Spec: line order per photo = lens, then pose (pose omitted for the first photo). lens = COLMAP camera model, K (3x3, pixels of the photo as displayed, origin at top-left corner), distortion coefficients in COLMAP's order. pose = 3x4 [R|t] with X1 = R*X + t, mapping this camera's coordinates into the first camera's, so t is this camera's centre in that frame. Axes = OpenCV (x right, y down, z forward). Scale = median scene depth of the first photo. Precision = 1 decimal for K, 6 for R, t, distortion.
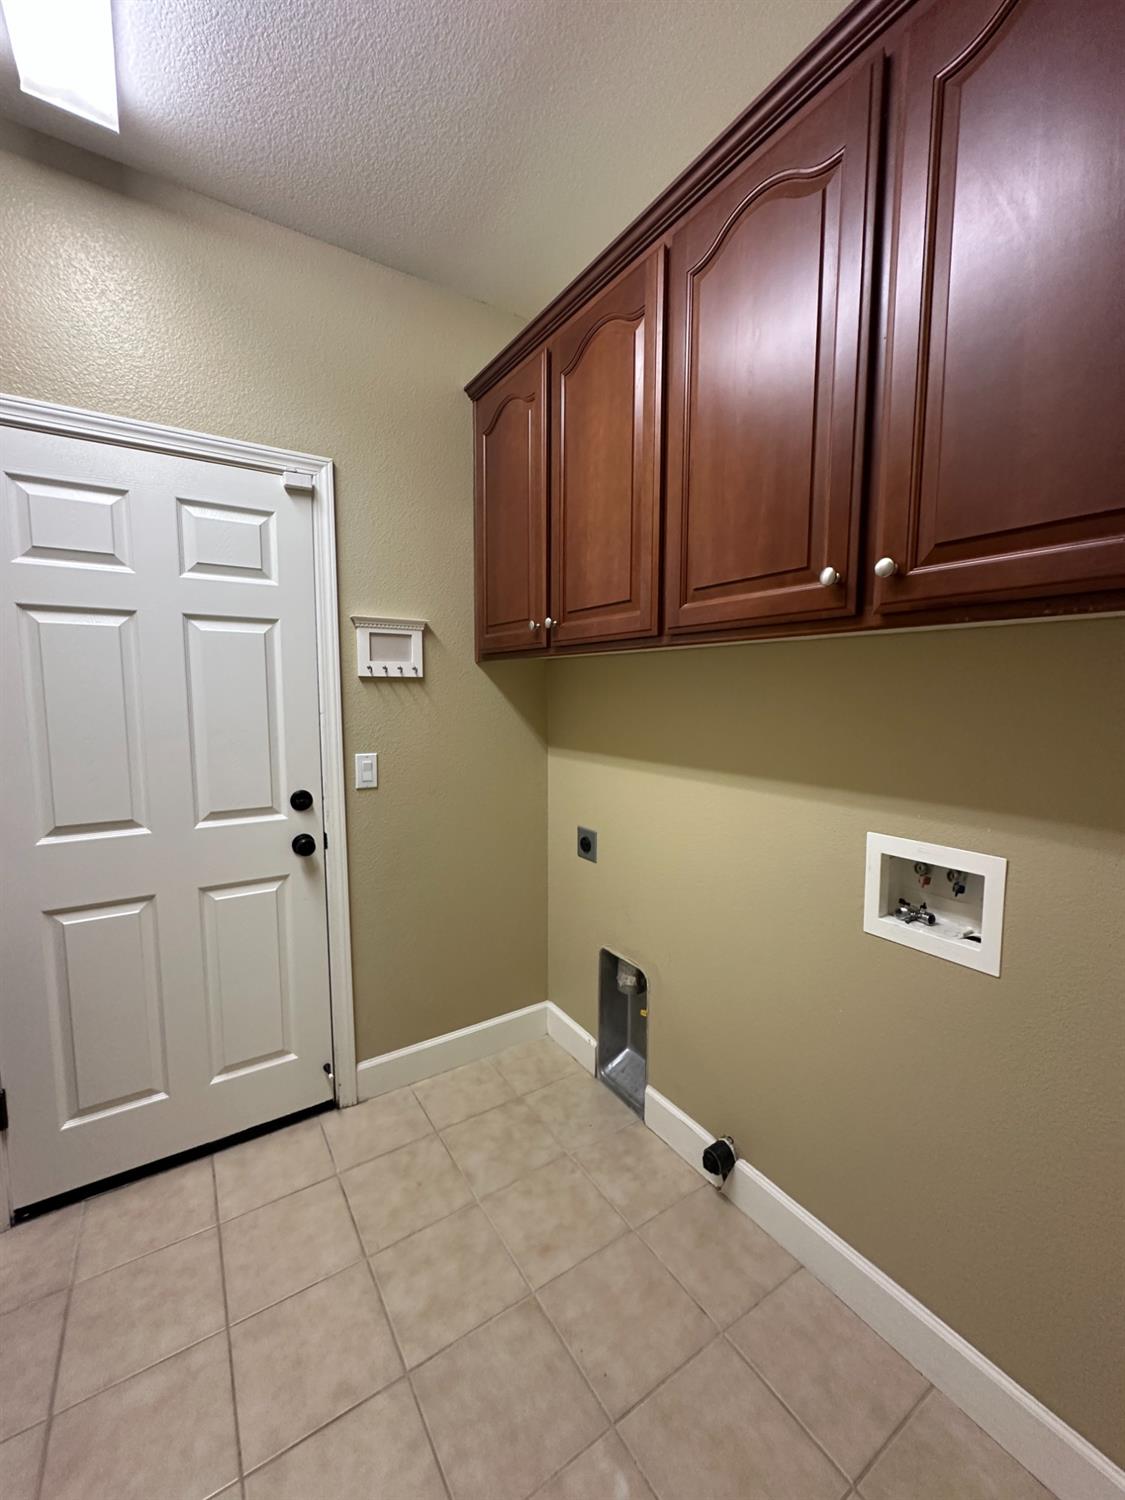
lens RADIAL K [[599.7, 0, 558.9], [0, 599.7, 745.3], [0, 0, 1]] dist [-0.000676, 0.000232]
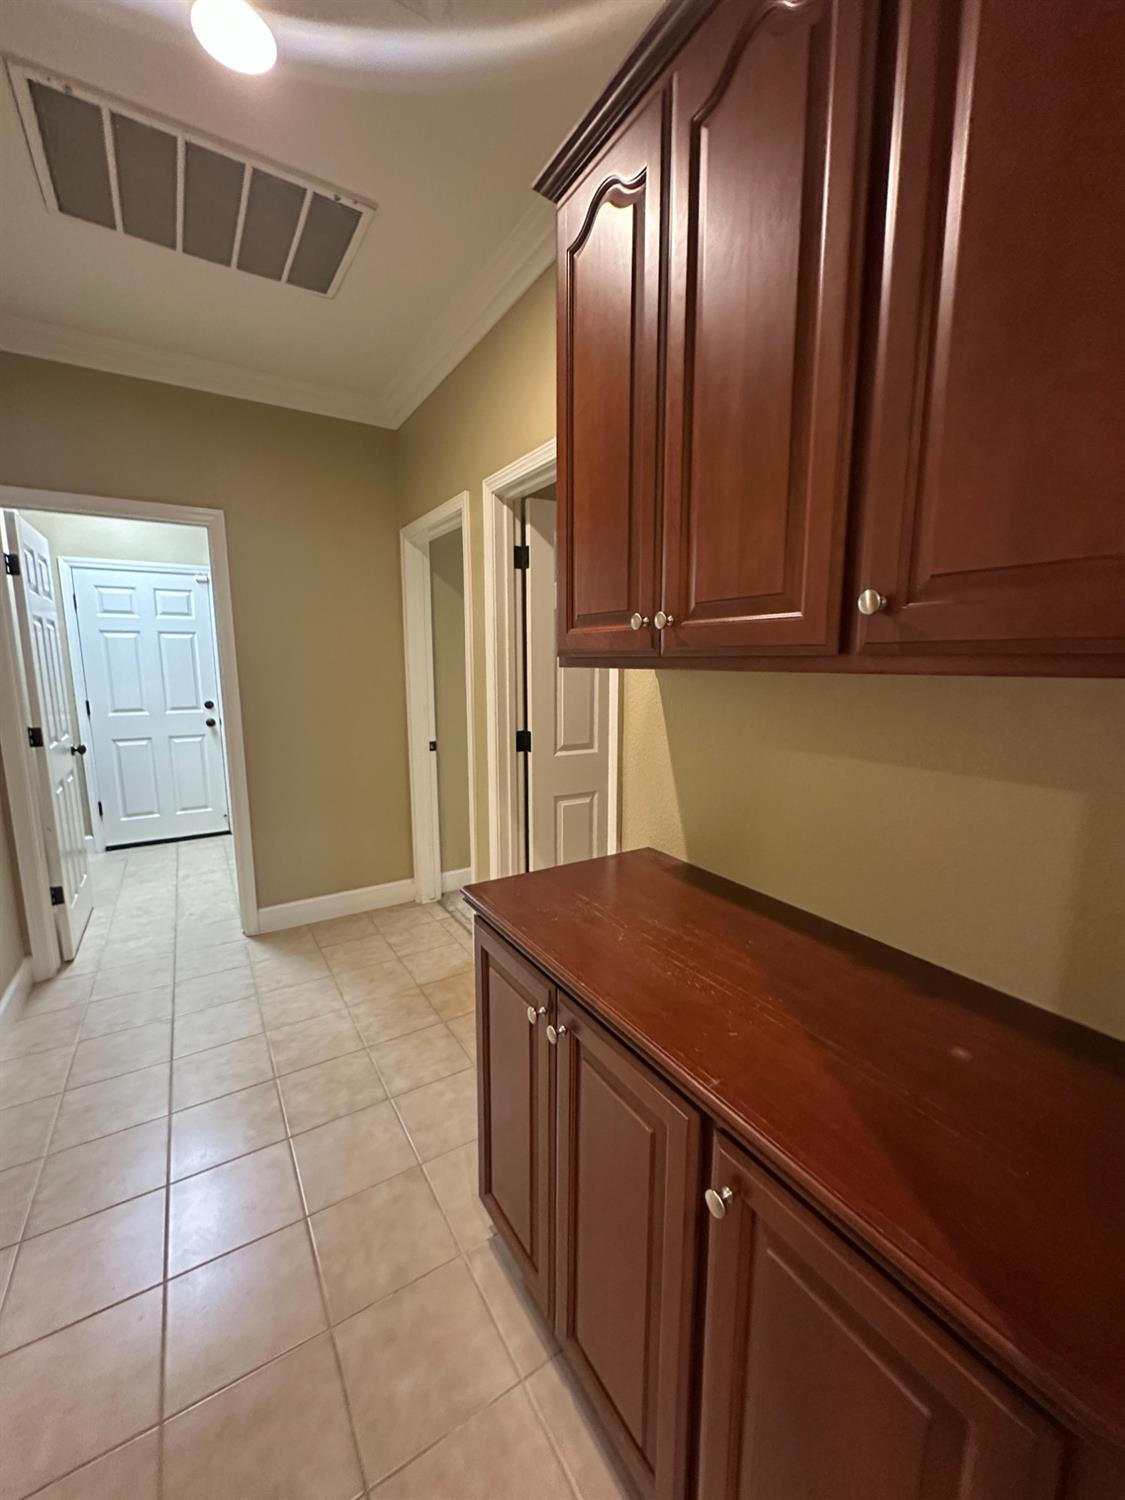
lens RADIAL K [[599.7, 0, 569.5], [0, 599.7, 756.7], [0, 0, 1]] dist [-0.000676, 0.000232]
pose [[0.999939, -0.000299, -0.011019, 1.165621], [0.000892, 0.998547, 0.053880, 0.185076], [0.010987, -0.053887, 0.998487, -1.581305]]
